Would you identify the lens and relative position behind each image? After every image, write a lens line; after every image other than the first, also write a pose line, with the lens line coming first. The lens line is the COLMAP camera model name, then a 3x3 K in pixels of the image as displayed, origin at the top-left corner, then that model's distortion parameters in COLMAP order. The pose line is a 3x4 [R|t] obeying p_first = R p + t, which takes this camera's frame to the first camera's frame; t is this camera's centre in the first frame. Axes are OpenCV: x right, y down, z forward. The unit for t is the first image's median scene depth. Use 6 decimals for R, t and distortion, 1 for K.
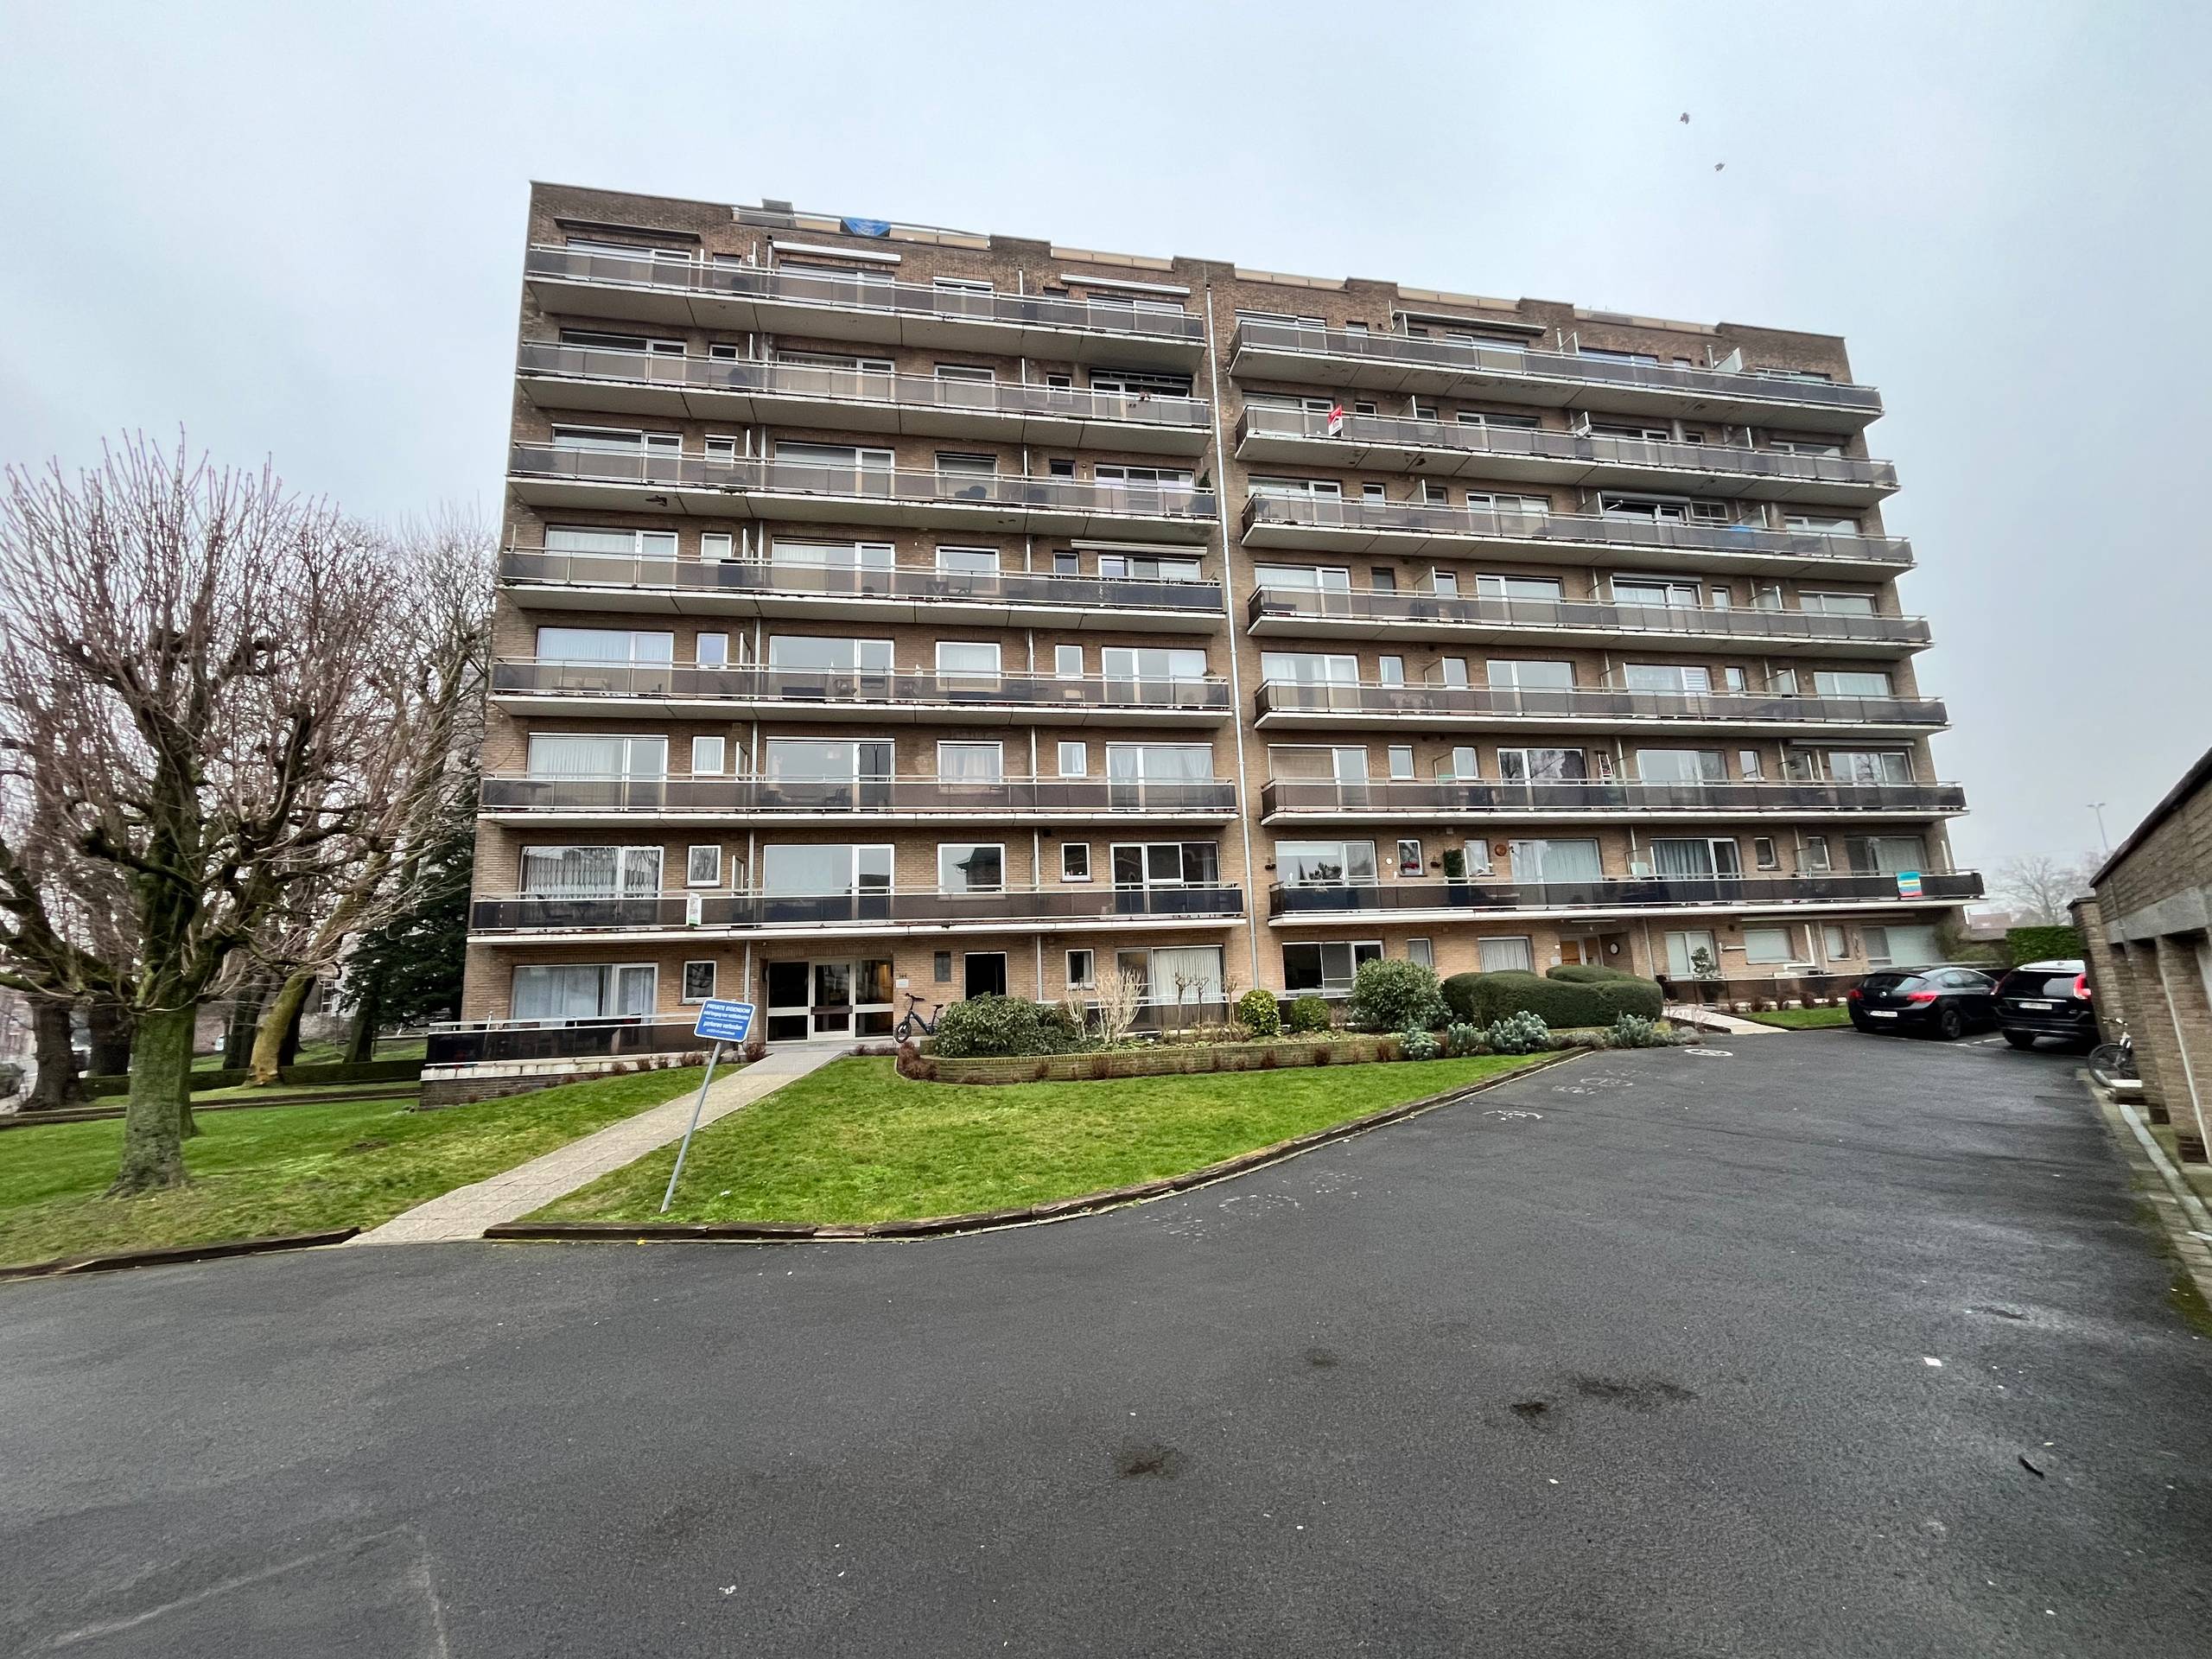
lens RADIAL K [[889.2, 0, 1106.4], [0, 889.2, 841.6], [0, 0, 1]] dist [-0.003133, -0.000385]
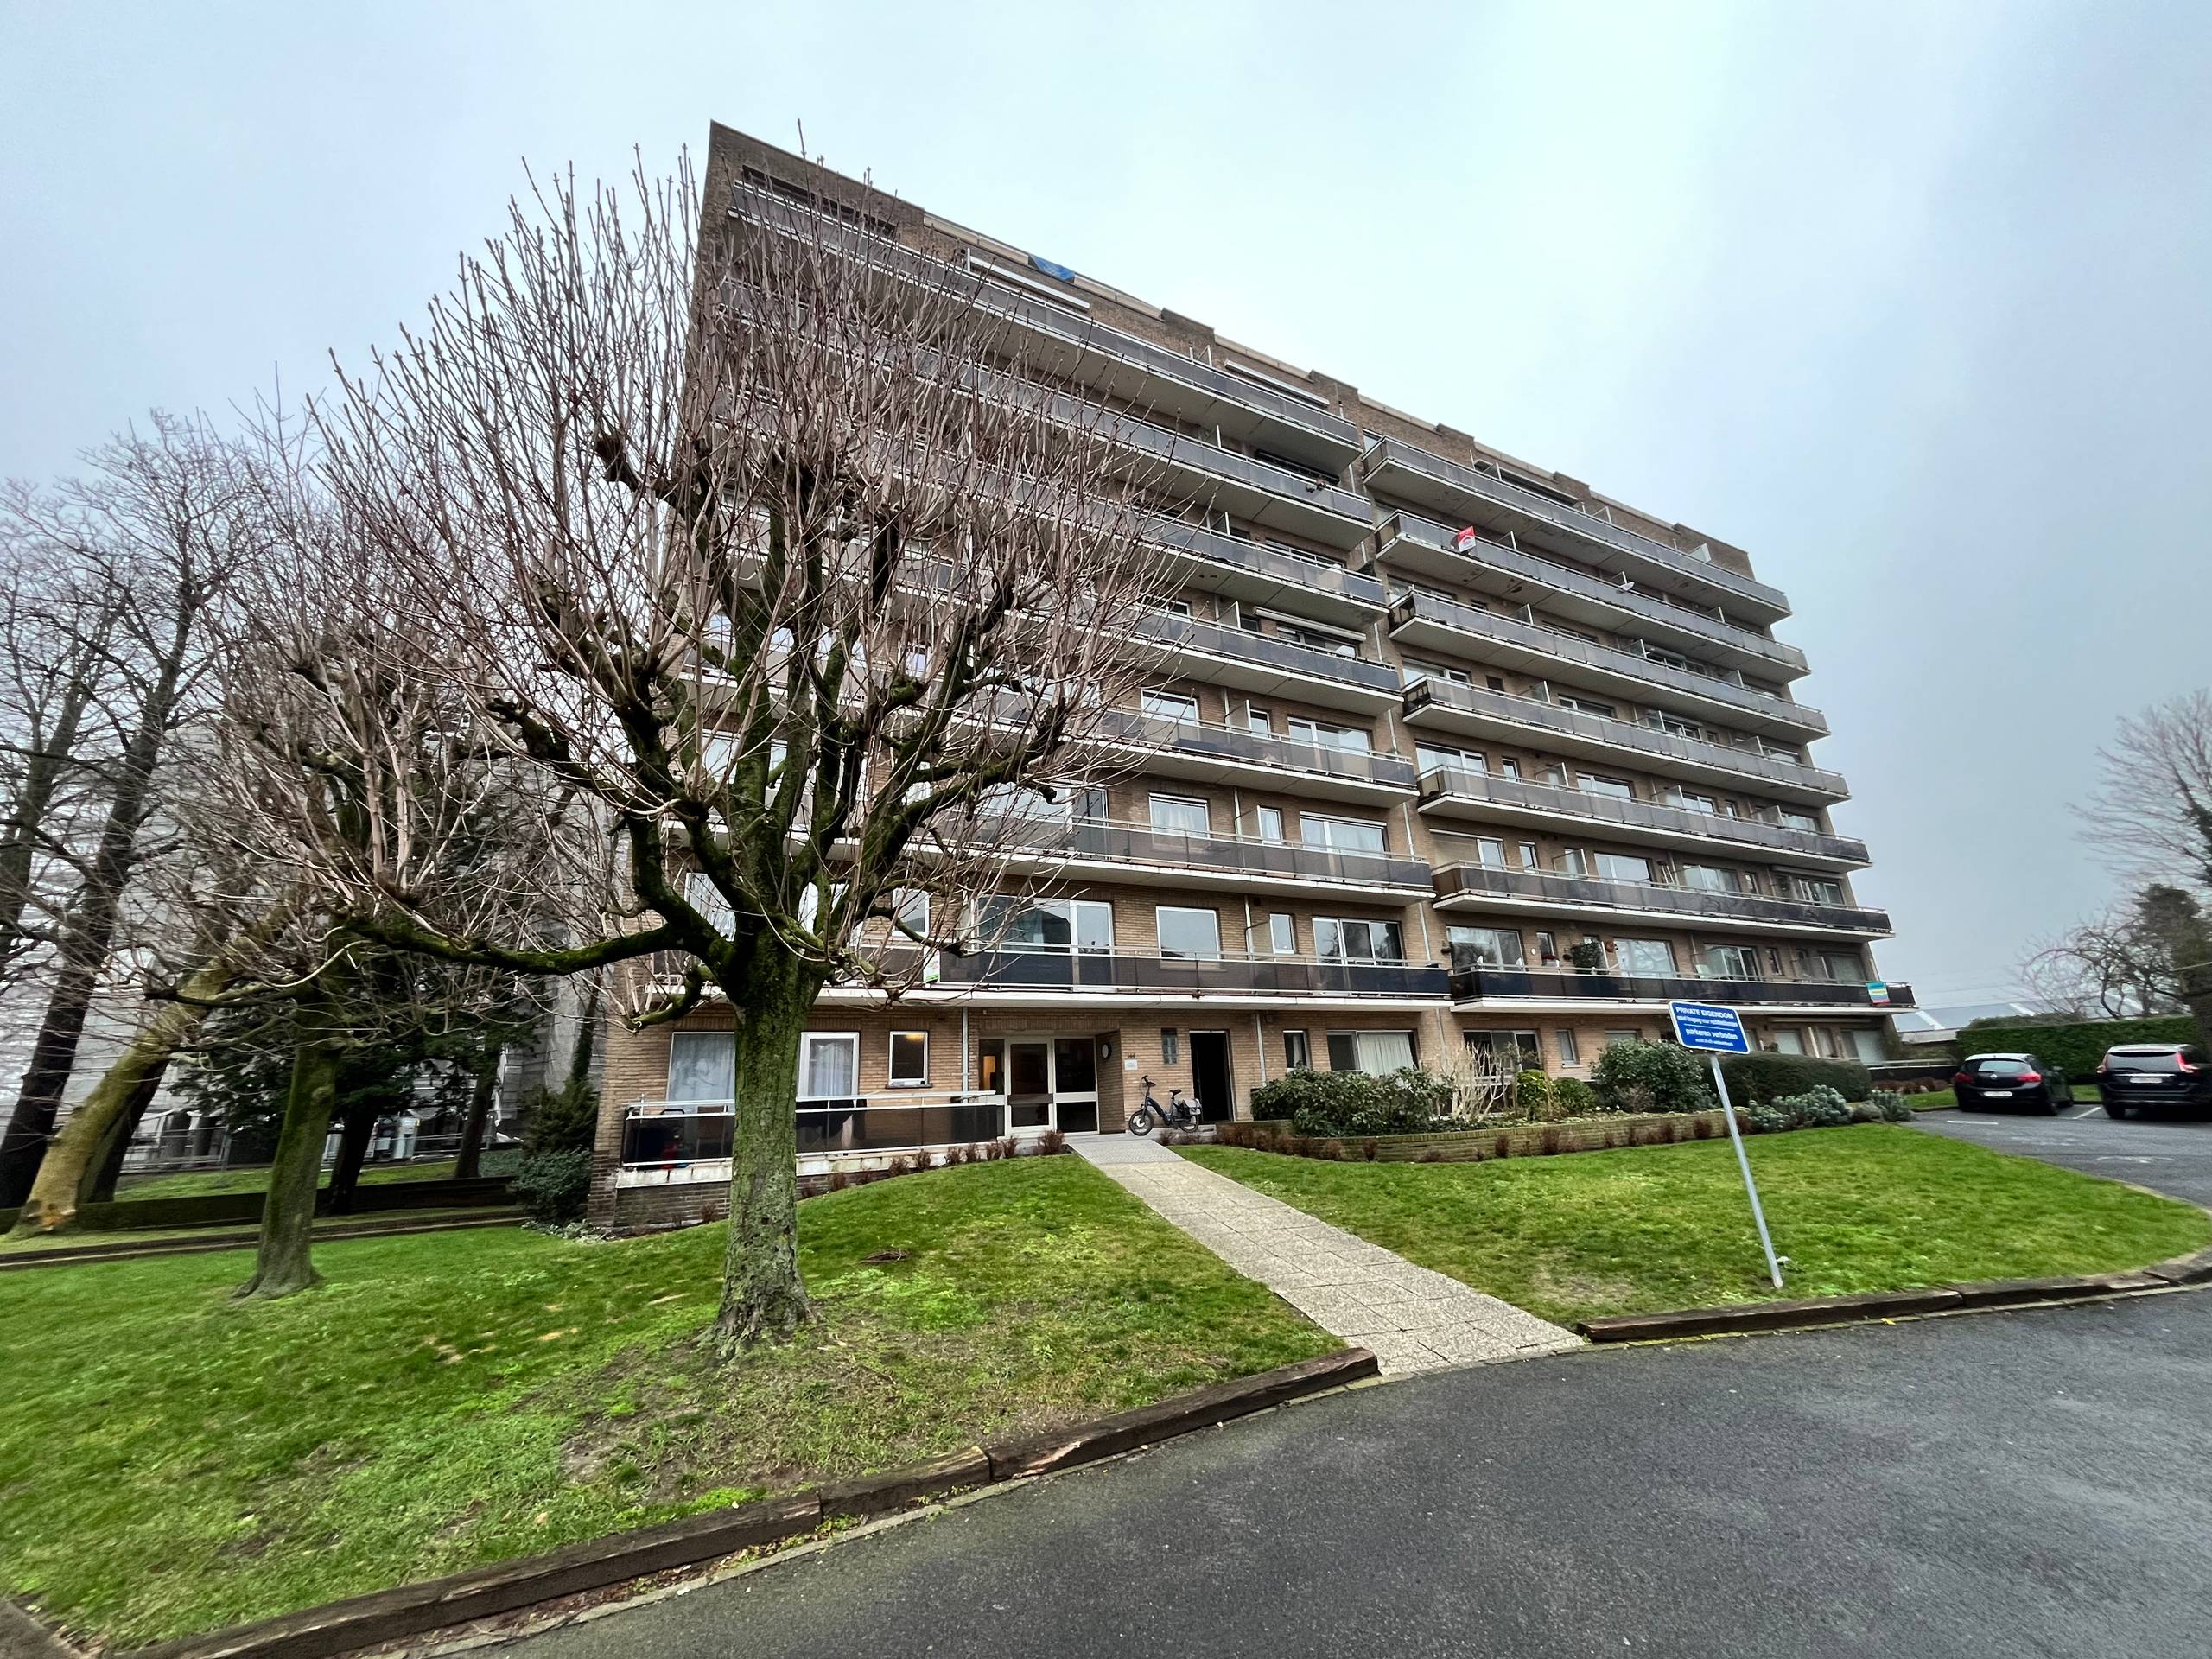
lens RADIAL K [[905.7, 0, 1106.0], [0, 905.7, 829.5], [0, 0, 1]] dist [-0.001786, -0.000367]
pose [[0.956828, 0.081354, 0.279036, -0.465177], [-0.038800, 0.987188, -0.154771, 0.065483], [-0.288052, 0.137263, 0.947726, 0.139507]]
